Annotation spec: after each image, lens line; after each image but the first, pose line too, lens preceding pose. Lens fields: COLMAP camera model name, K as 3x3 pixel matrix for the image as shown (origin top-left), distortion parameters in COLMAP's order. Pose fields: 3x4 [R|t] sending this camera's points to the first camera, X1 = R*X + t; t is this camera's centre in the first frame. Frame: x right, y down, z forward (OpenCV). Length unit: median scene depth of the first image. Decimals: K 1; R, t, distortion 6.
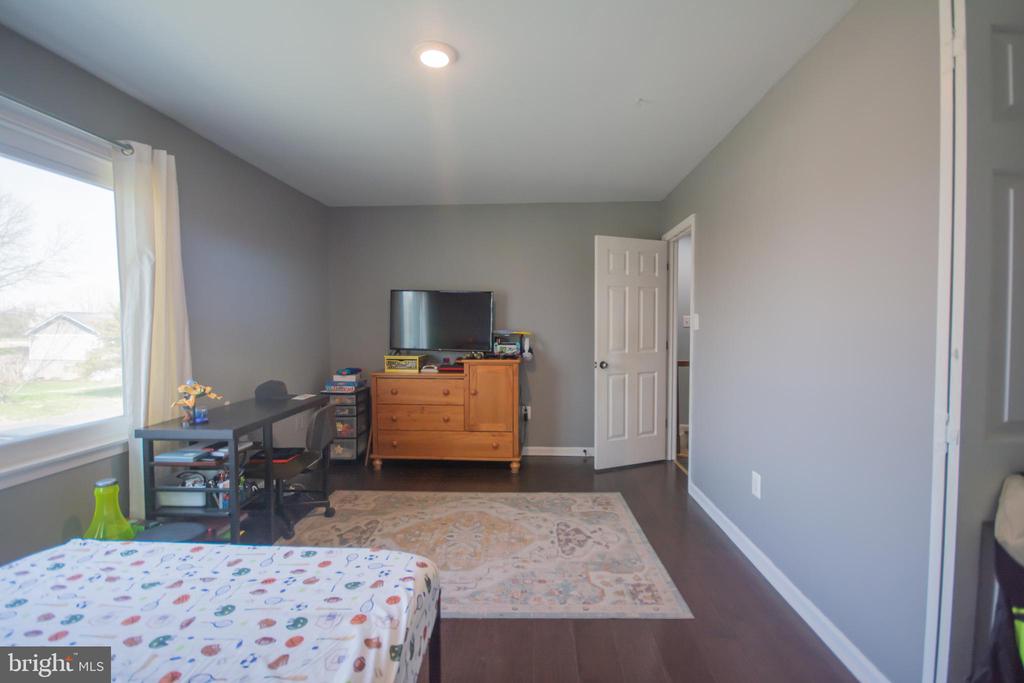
lens RADIAL K [[447.1, 0, 516.0], [0, 447.1, 342.5], [0, 0, 1]] dist [0.014273, -0.015472]
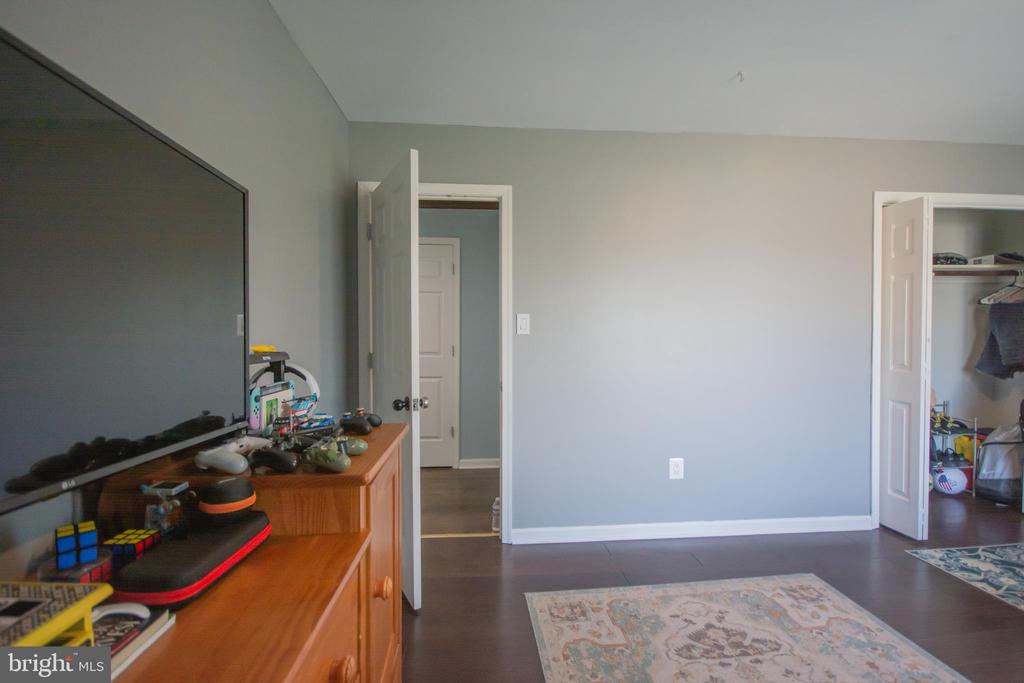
lens RADIAL K [[465.2, 0, 516.0], [0, 465.2, 341.9], [0, 0, 1]] dist [0.015121, -0.015870]
pose [[-0.127311, -0.018376, 0.991693, -0.660404], [0.034623, 0.999137, 0.022959, -0.052316], [-0.991258, 0.037258, -0.126565, 1.750430]]
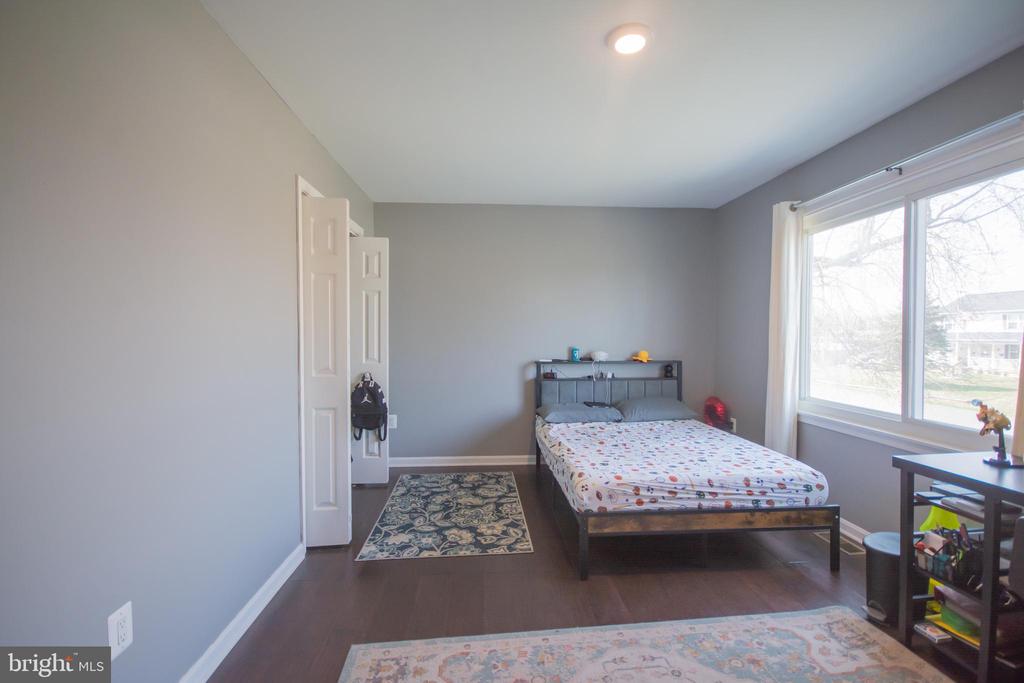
lens RADIAL K [[457.5, 0, 517.7], [0, 457.5, 342.7], [0, 0, 1]] dist [-0.000324, -0.000610]
pose [[-0.992347, 0.004760, -0.123386, 0.156607], [-0.001524, 0.998708, 0.050788, -0.053856], [0.123468, 0.050587, -0.991058, 1.780742]]
